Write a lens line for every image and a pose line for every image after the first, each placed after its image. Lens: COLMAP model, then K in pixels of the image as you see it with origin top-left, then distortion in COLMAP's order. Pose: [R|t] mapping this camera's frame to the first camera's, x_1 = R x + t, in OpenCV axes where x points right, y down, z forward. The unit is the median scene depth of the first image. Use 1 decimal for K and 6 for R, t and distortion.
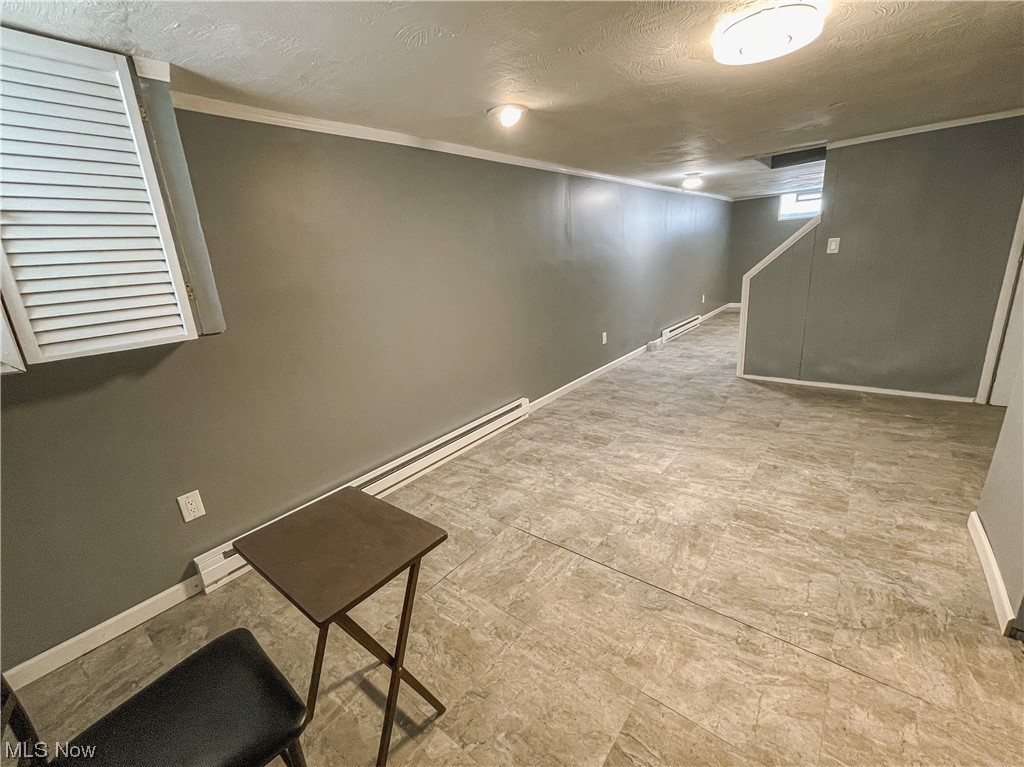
lens RADIAL K [[445.2, 0, 509.7], [0, 445.2, 378.6], [0, 0, 1]] dist [-0.004683, 0.001917]
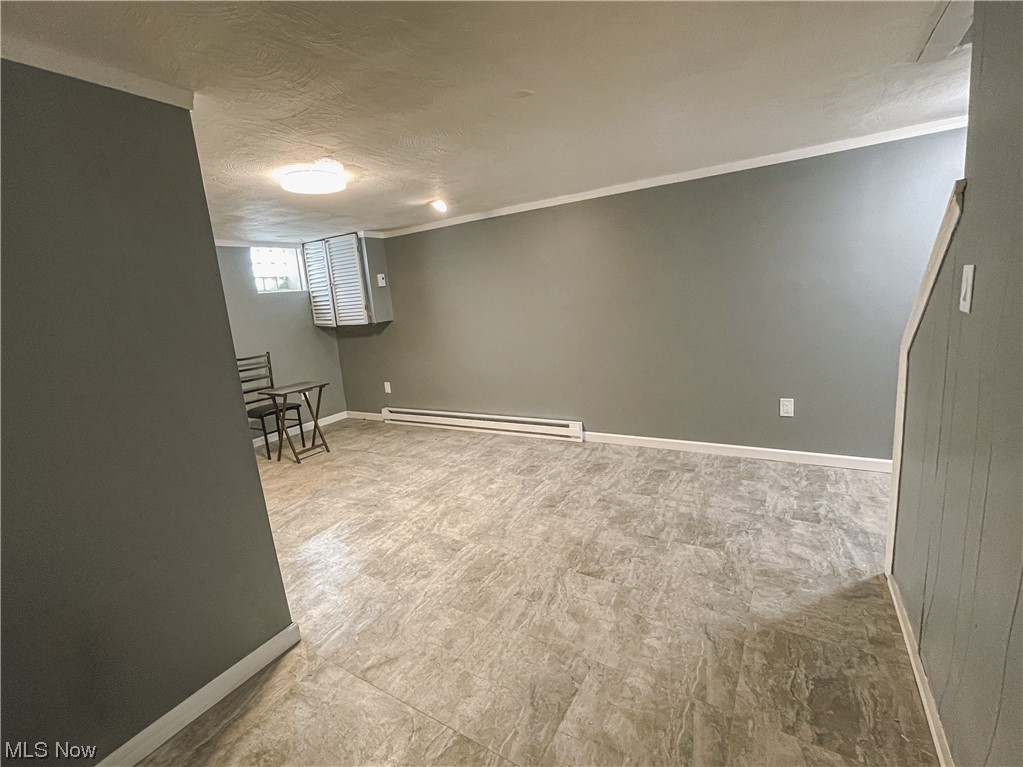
lens RADIAL K [[459.4, 0, 506.8], [0, 459.4, 382.7], [0, 0, 1]] dist [-0.003384, -0.000299]
pose [[0.119467, 0.243982, -0.962393, 1.169006], [-0.200859, 0.955231, 0.217232, -0.278866], [0.972308, 0.167353, 0.163125, 0.745908]]
